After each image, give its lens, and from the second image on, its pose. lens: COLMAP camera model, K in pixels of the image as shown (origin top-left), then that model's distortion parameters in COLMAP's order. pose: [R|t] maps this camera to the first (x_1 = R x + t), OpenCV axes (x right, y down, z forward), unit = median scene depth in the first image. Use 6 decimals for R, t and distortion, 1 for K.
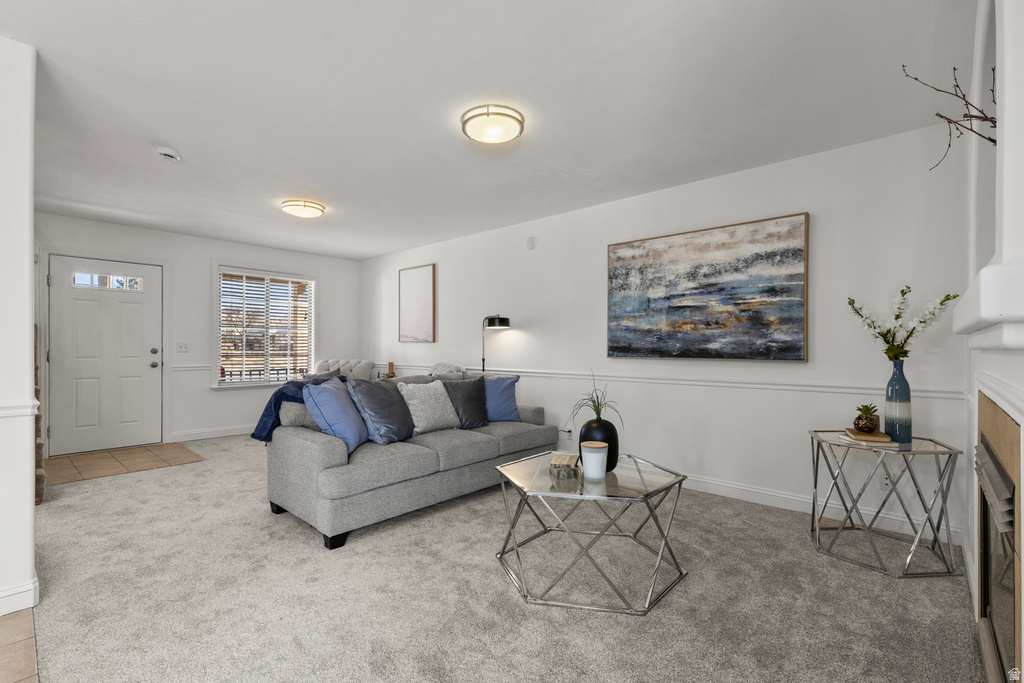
lens RADIAL K [[465.9, 0, 497.2], [0, 465.9, 343.2], [0, 0, 1]] dist [0.018937, 0.000043]
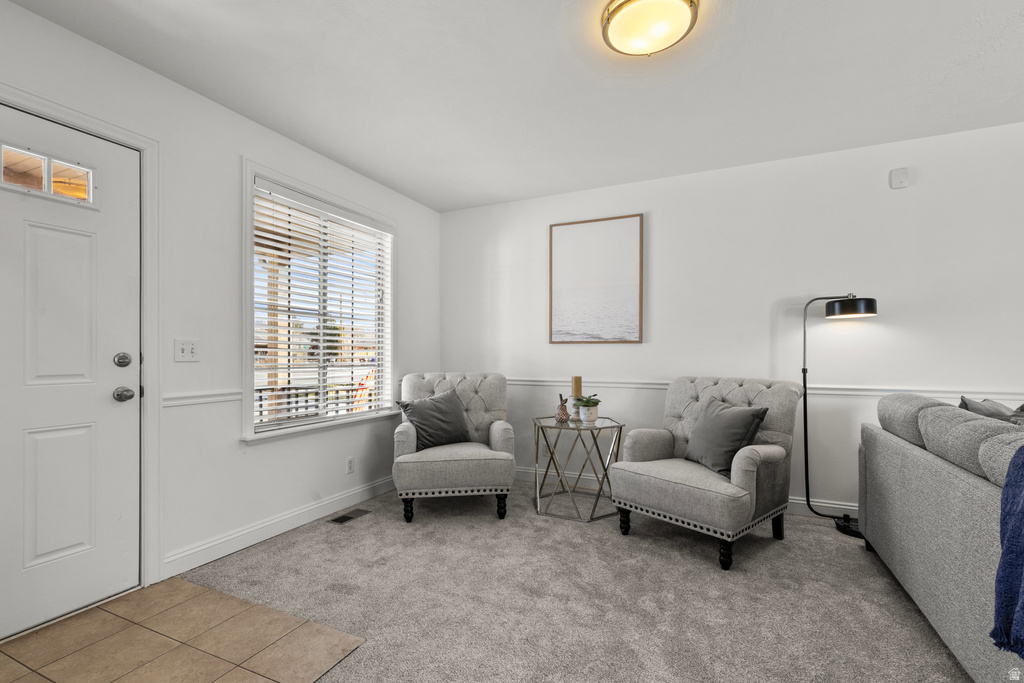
lens RADIAL K [[461.0, 0, 505.5], [0, 461.0, 352.6], [0, 0, 1]] dist [0.000076, -0.000034]
pose [[0.949949, -0.002273, 0.312396, -0.778359], [0.001154, 0.999992, 0.003768, 0.013311], [-0.312402, -0.003219, 0.949945, 0.758501]]
